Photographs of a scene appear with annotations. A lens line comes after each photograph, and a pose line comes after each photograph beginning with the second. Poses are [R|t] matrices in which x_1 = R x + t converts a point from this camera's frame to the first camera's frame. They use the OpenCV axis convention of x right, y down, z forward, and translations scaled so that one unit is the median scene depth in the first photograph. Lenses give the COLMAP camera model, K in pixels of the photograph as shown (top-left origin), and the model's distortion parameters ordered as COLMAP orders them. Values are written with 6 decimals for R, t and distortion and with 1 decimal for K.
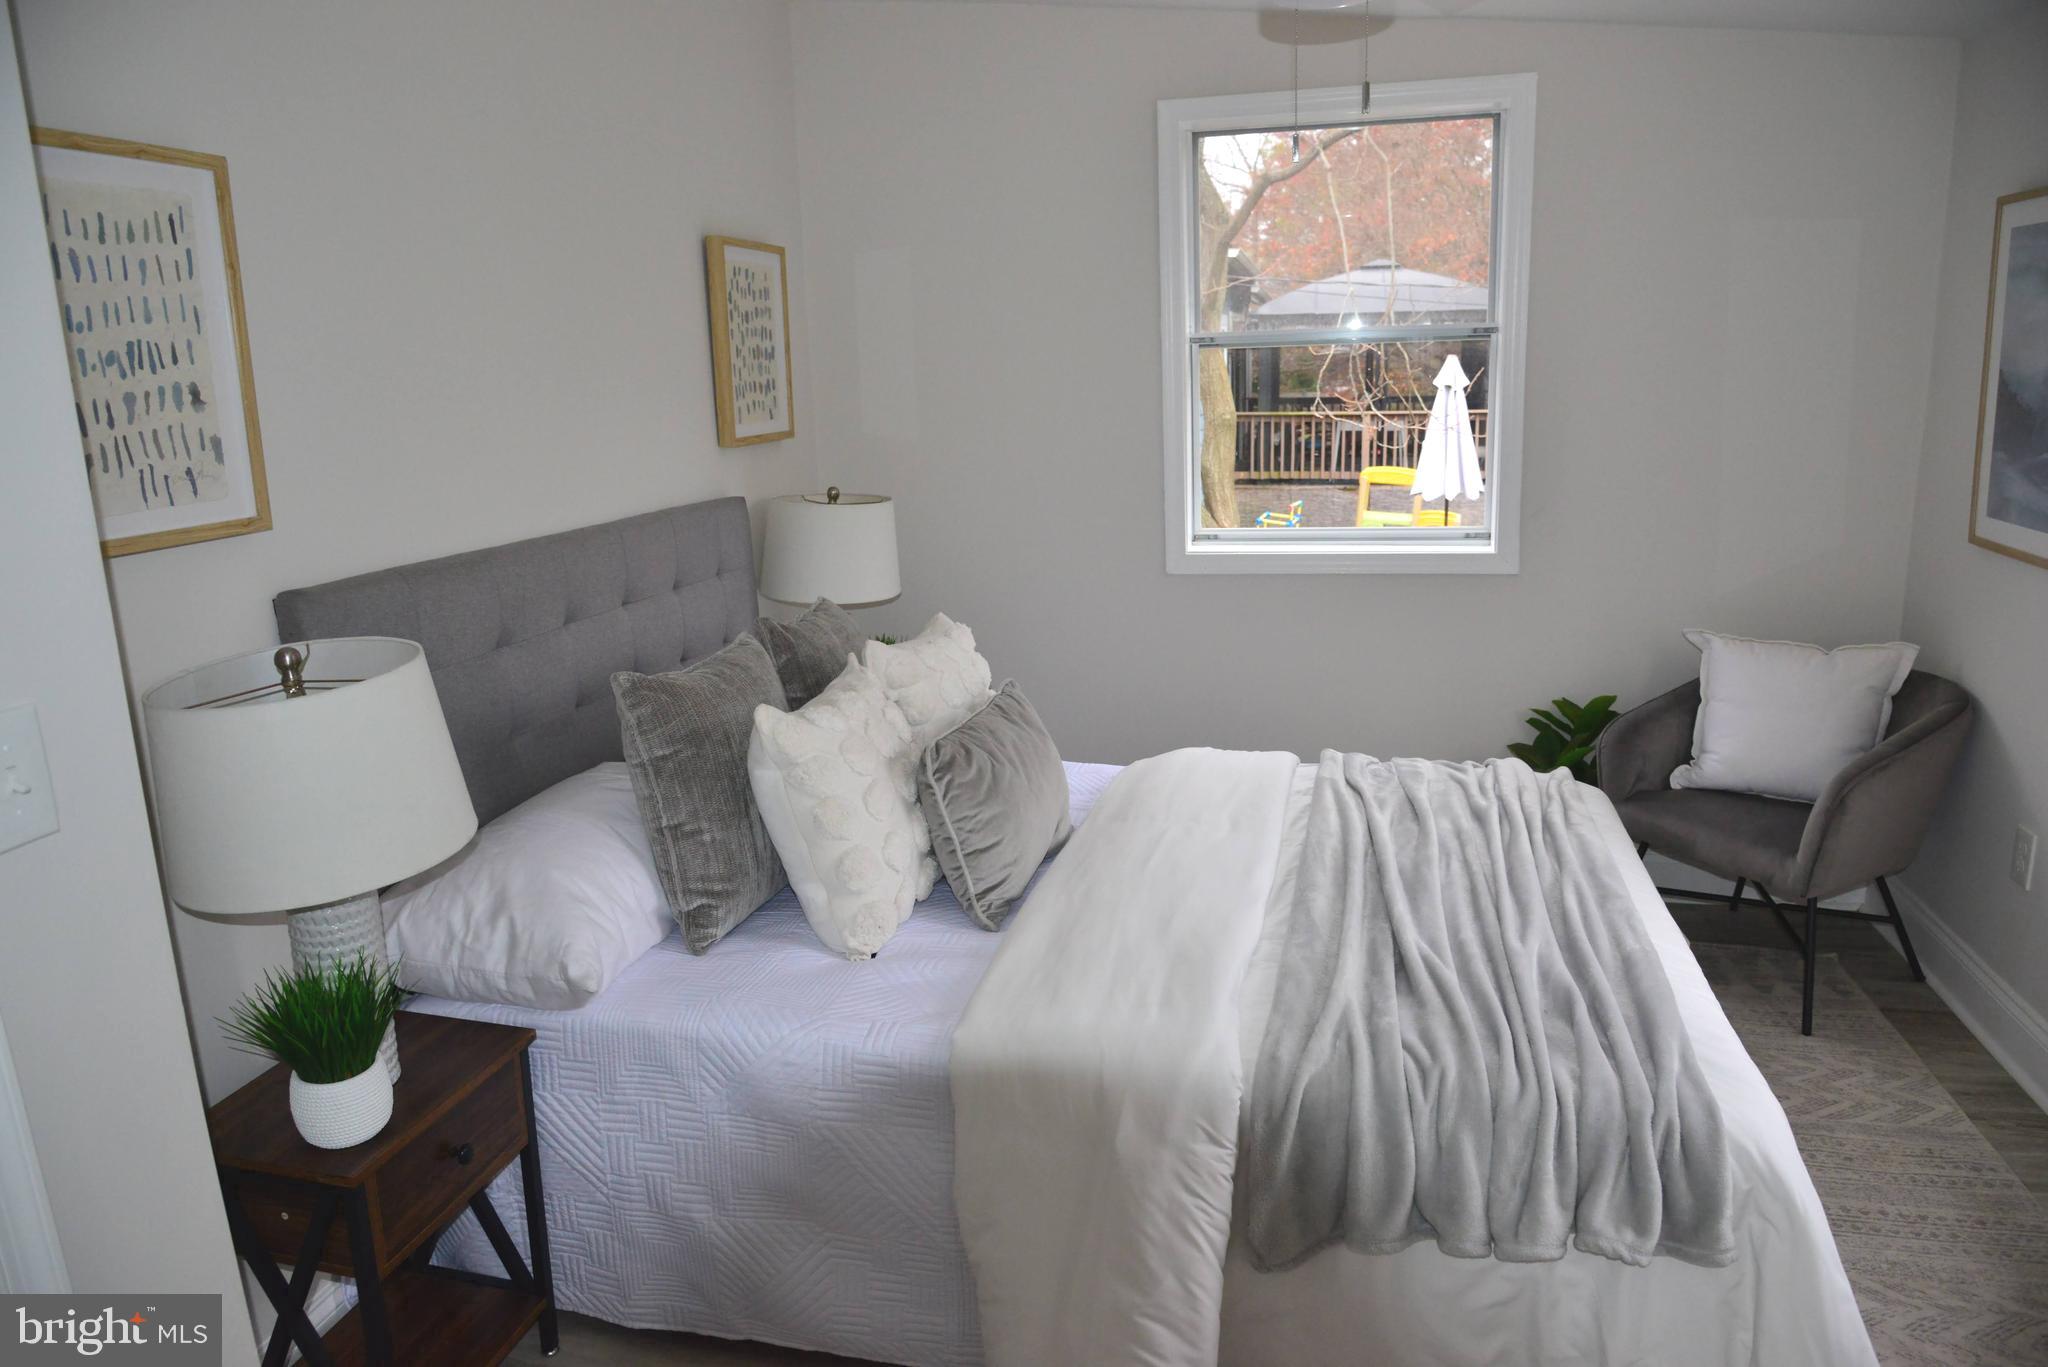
lens RADIAL K [[1374.6, 0, 1031.1], [0, 1374.6, 679.5], [0, 0, 1]] dist [-0.013236, -0.003093]
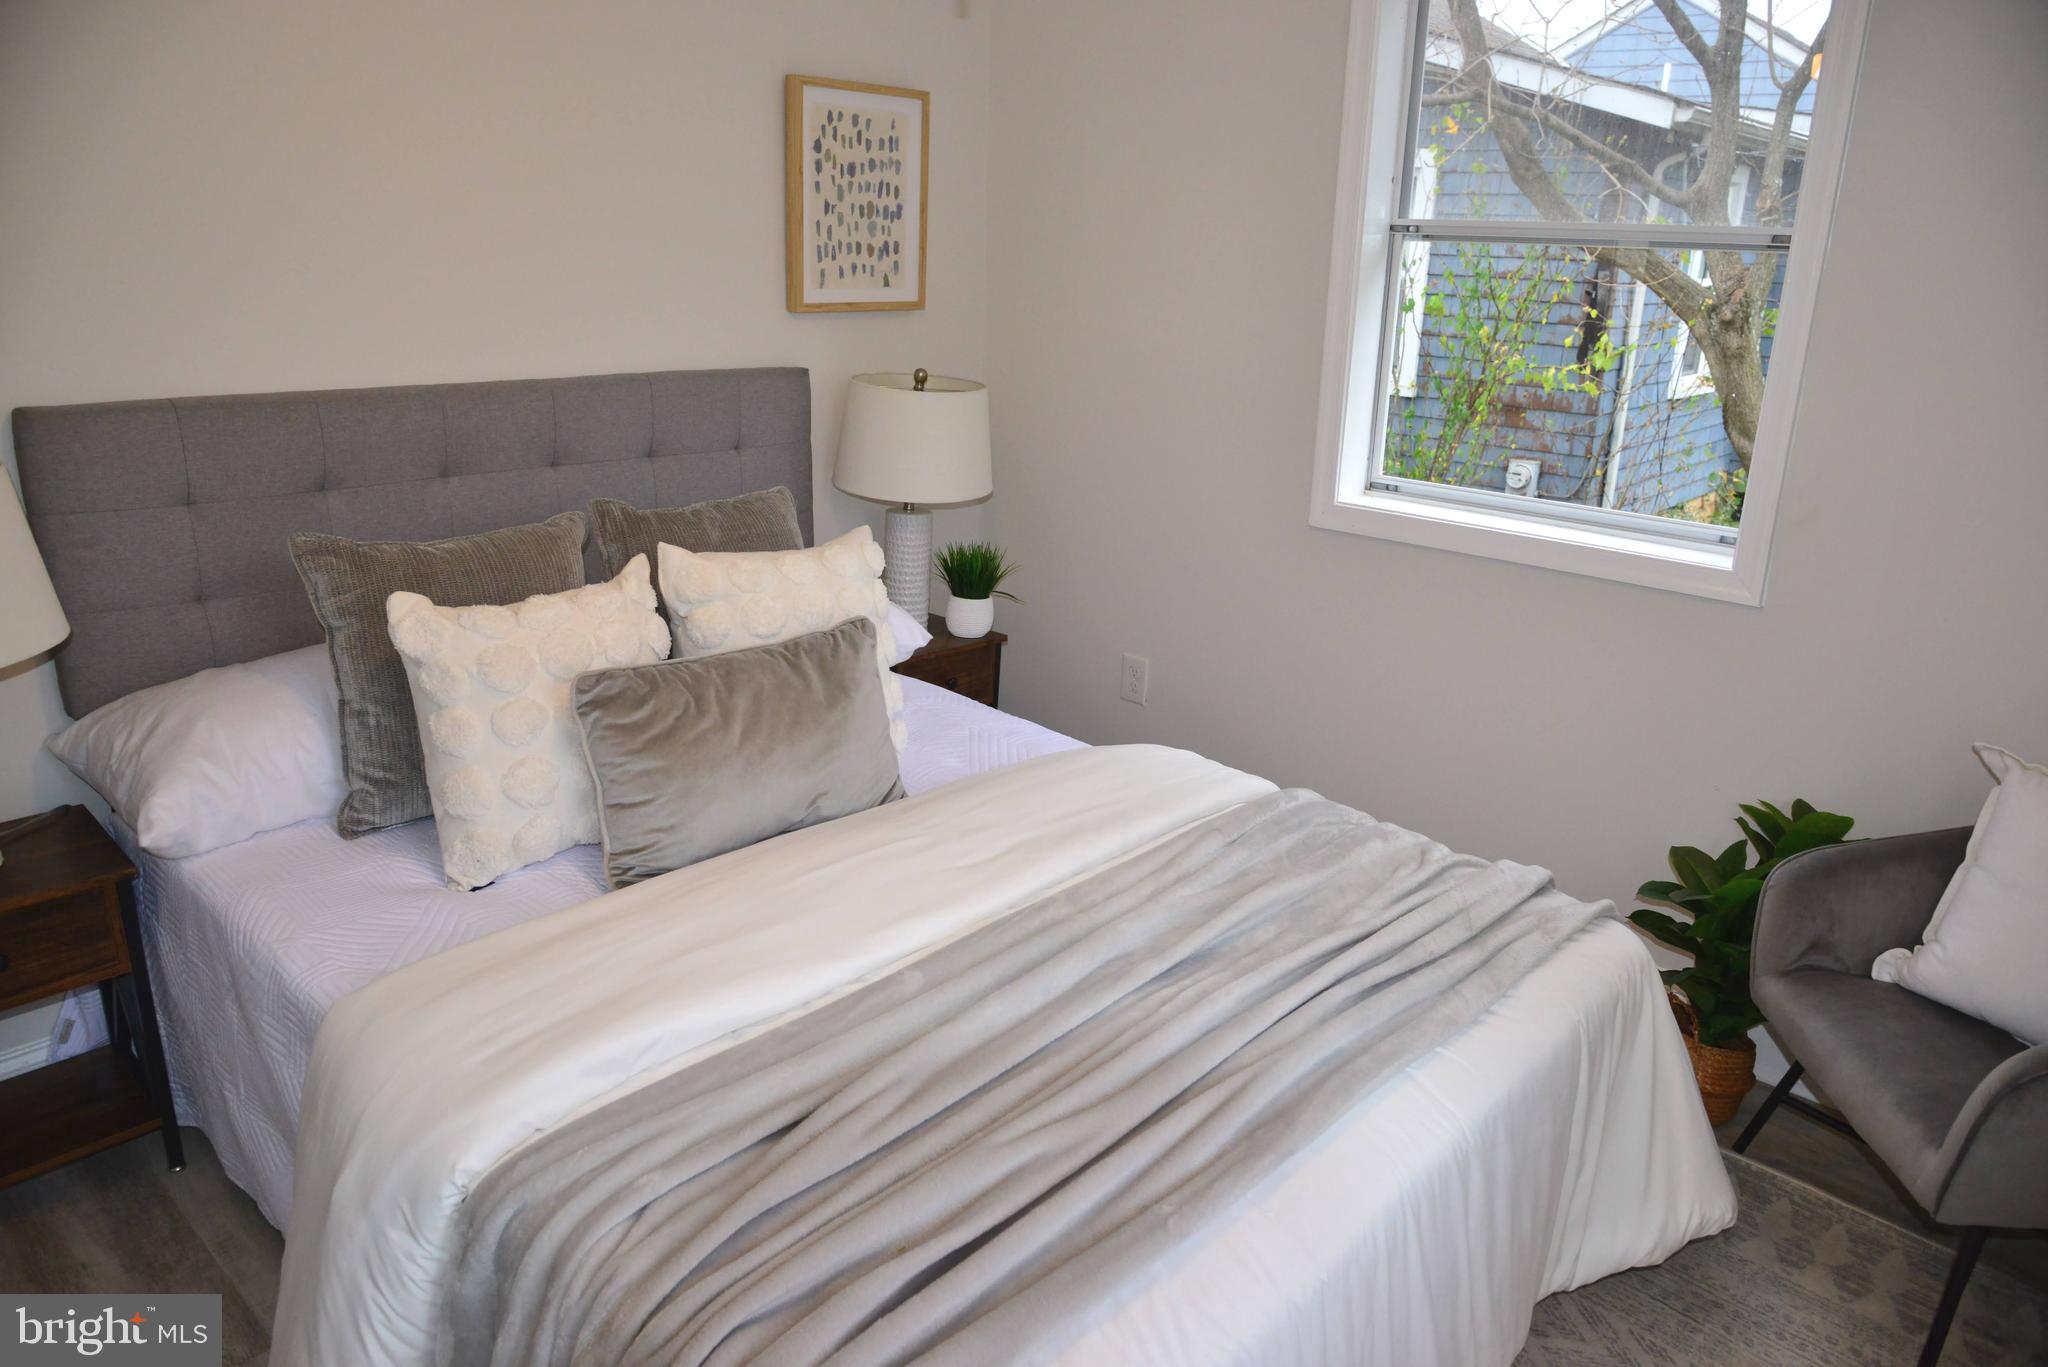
lens RADIAL K [[1374.6, 0, 1021.0], [0, 1374.6, 681.6], [0, 0, 1]] dist [-0.013236, -0.003093]
pose [[0.868067, 0.209608, -0.450027, 0.369694], [-0.168764, 0.977103, 0.129570, -0.070505], [0.466881, -0.036527, 0.883565, 0.242147]]
